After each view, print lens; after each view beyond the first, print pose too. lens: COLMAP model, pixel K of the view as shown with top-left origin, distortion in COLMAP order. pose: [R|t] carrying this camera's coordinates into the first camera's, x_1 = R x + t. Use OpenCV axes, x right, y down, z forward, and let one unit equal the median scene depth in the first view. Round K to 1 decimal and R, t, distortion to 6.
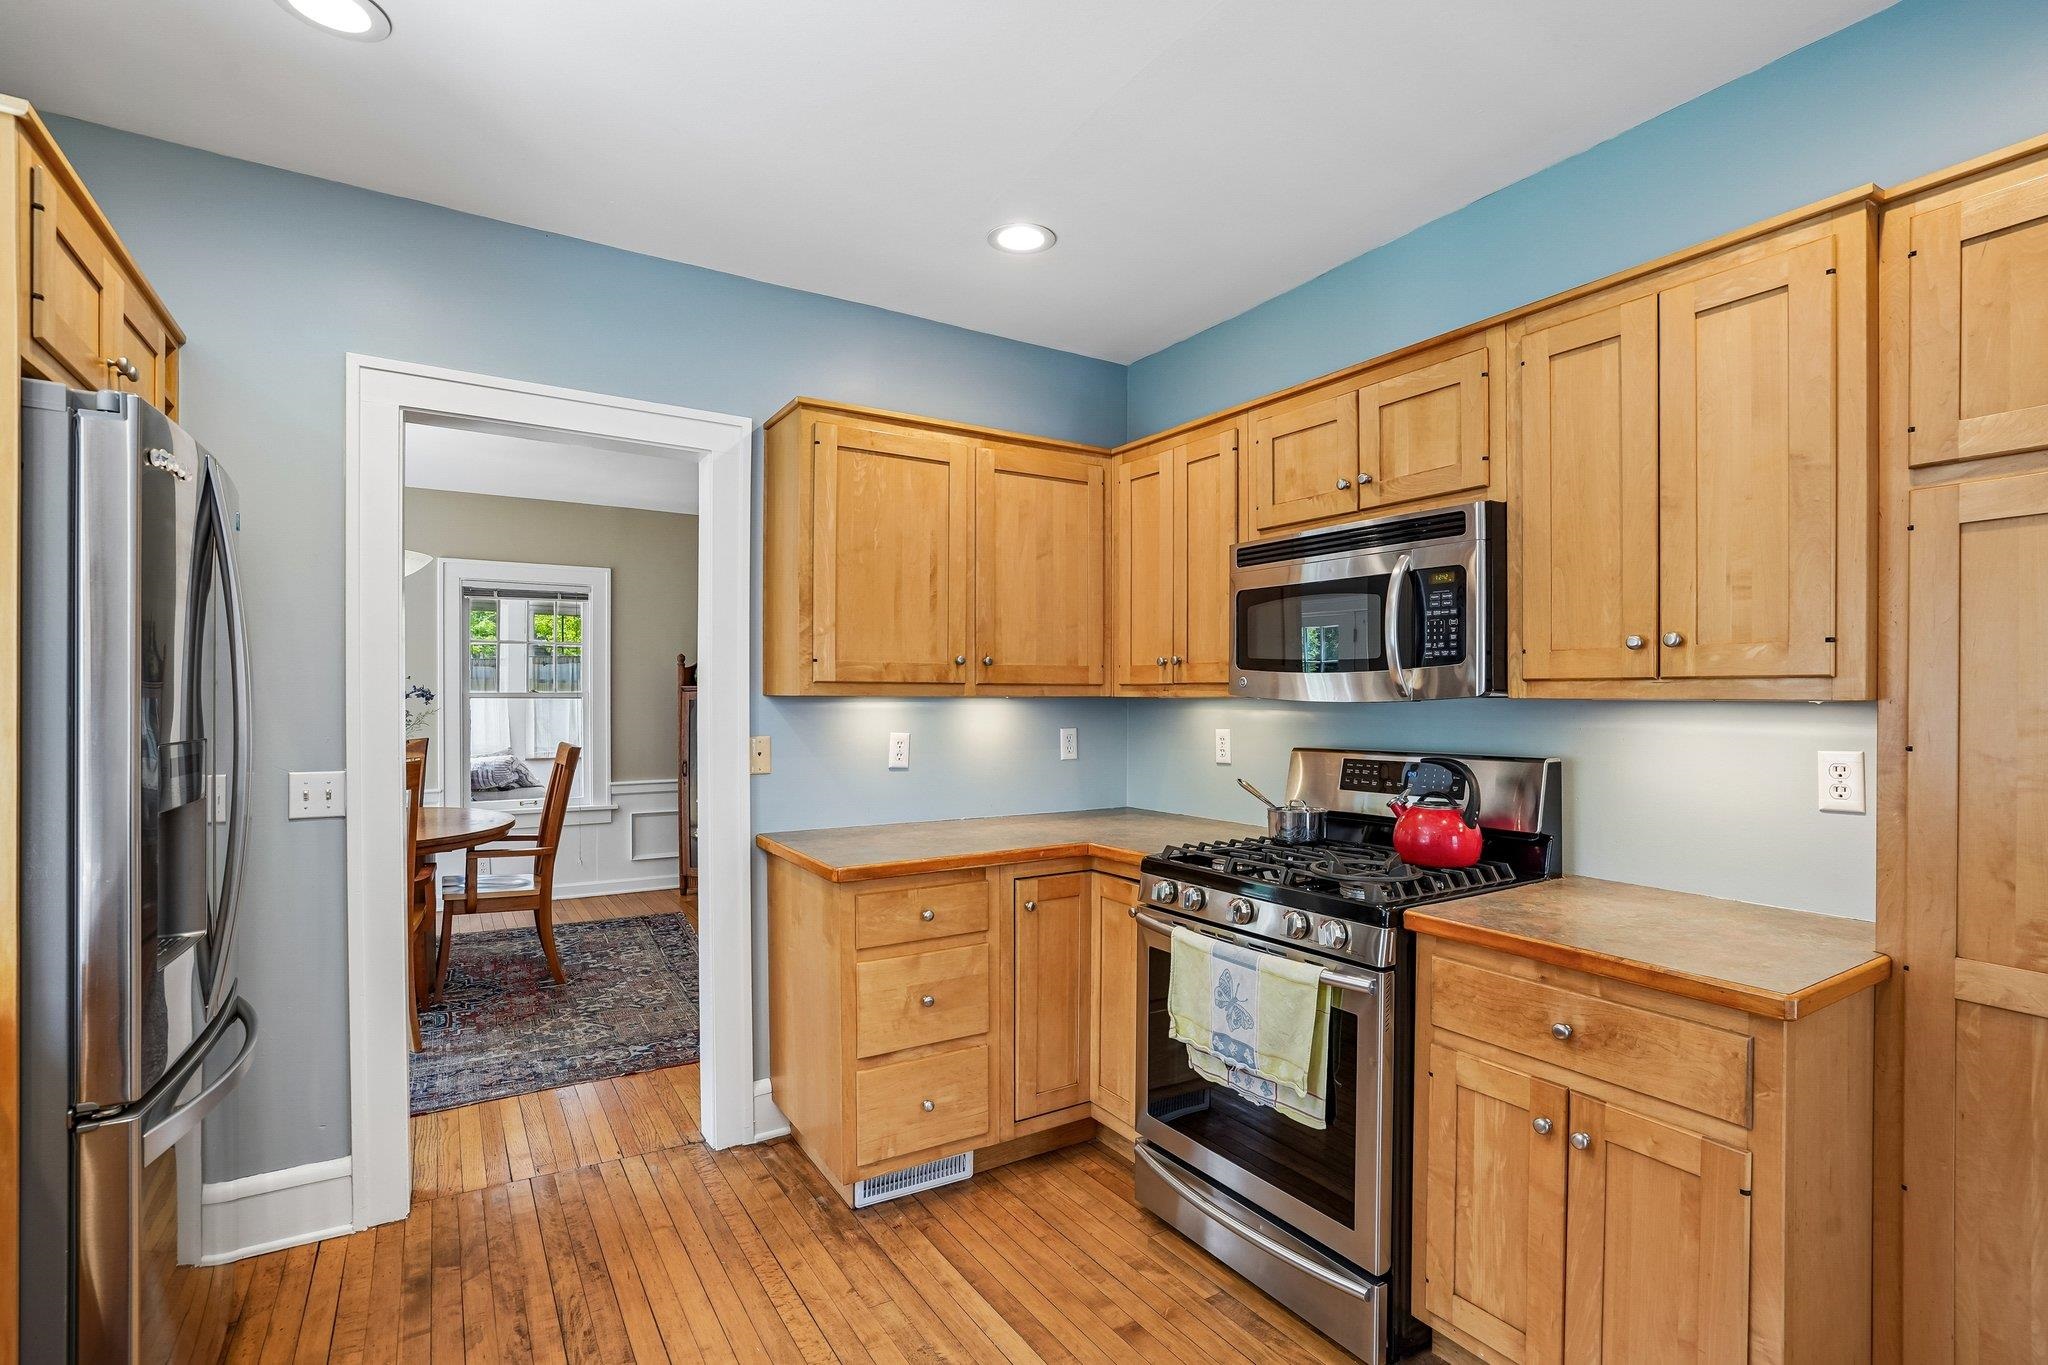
lens RADIAL K [[972.8, 0, 1021.4], [0, 972.8, 701.3], [0, 0, 1]] dist [-0.040950, 0.029727]
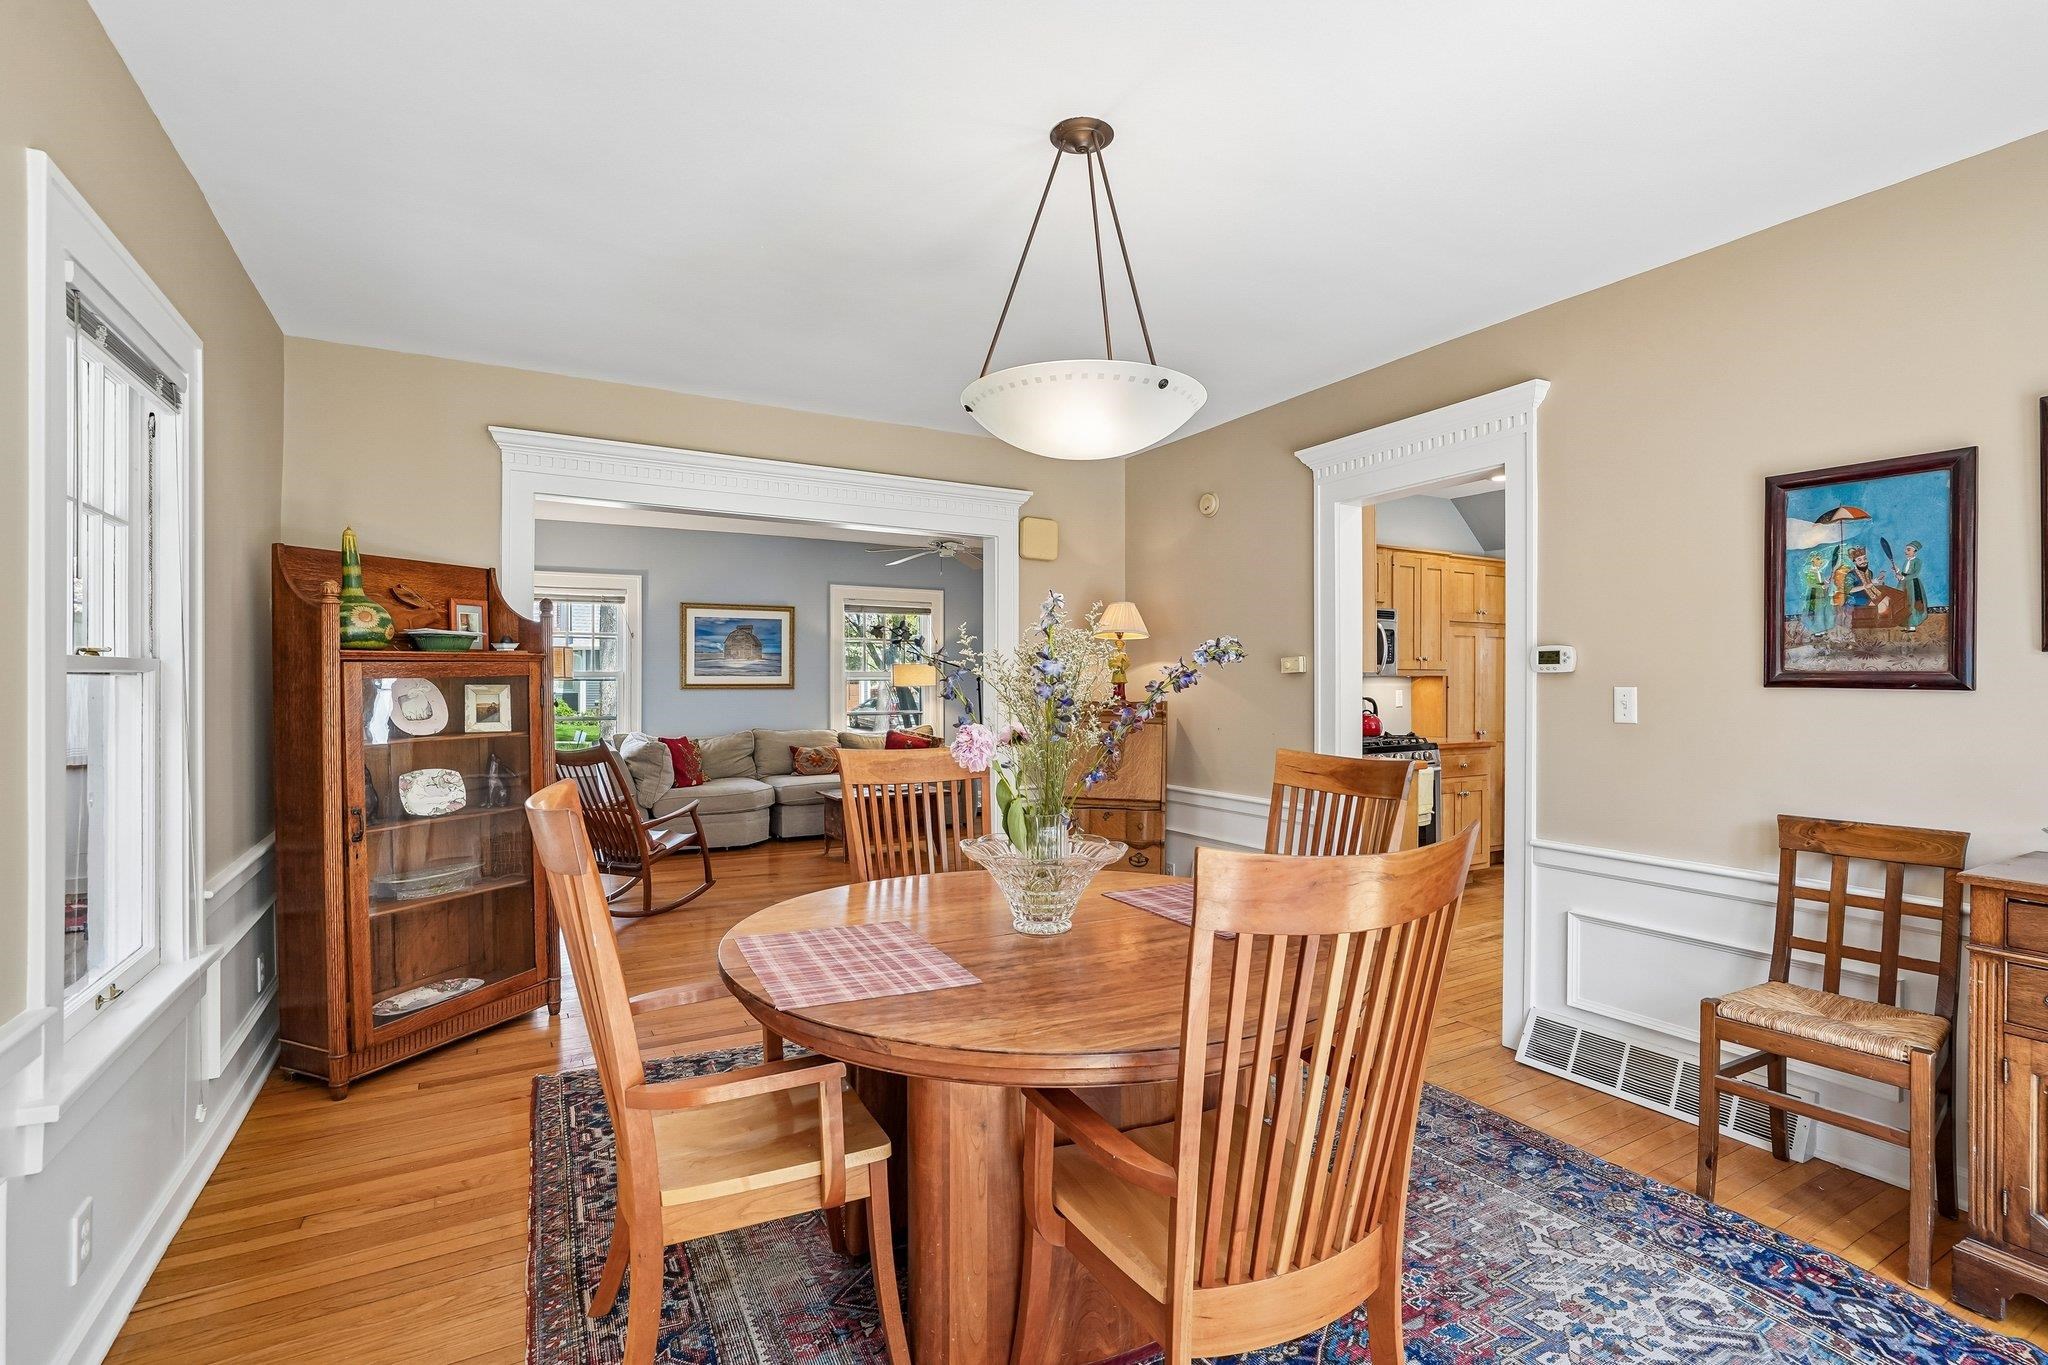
lens RADIAL K [[946.8, 0, 1030.2], [0, 946.8, 681.7], [0, 0, 1]] dist [-0.017213, -0.000247]
pose [[0.023542, -0.003412, 0.999717, -1.307192], [0.006962, 0.999970, 0.003249, 0.000427], [-0.999699, 0.006883, 0.023565, 1.086542]]
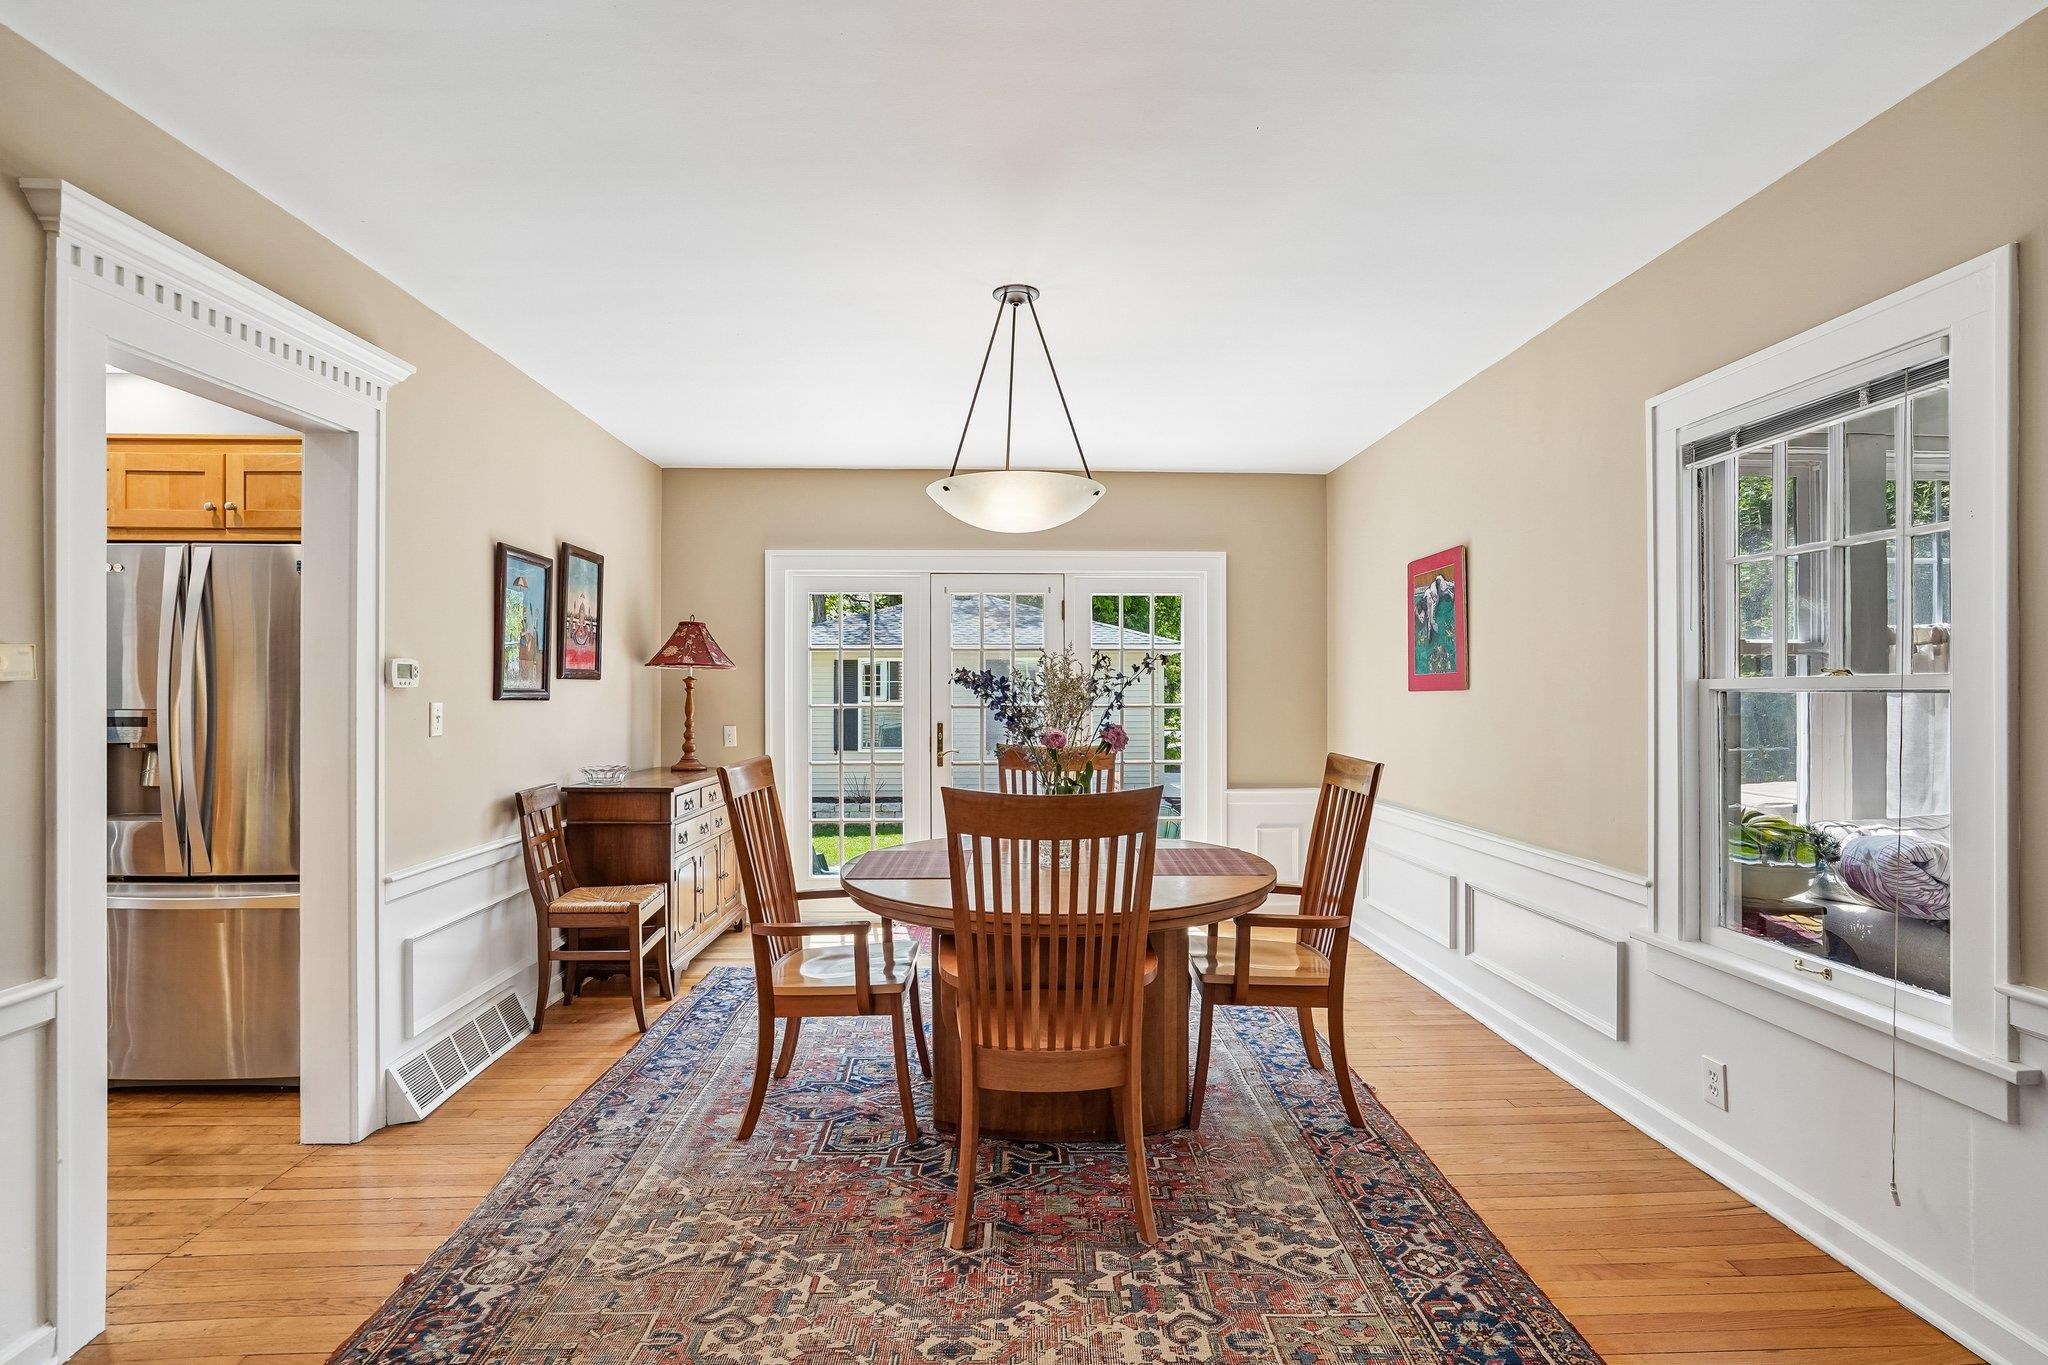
lens RADIAL K [[954.5, 0, 1013.7], [0, 954.5, 685.1], [0, 0, 1]] dist [-0.050565, 0.026474]
pose [[-0.495480, -0.007430, -0.868588, -0.061932], [-0.006136, 0.999968, -0.005053, -0.002979], [0.868598, 0.002826, -0.495510, 1.452137]]
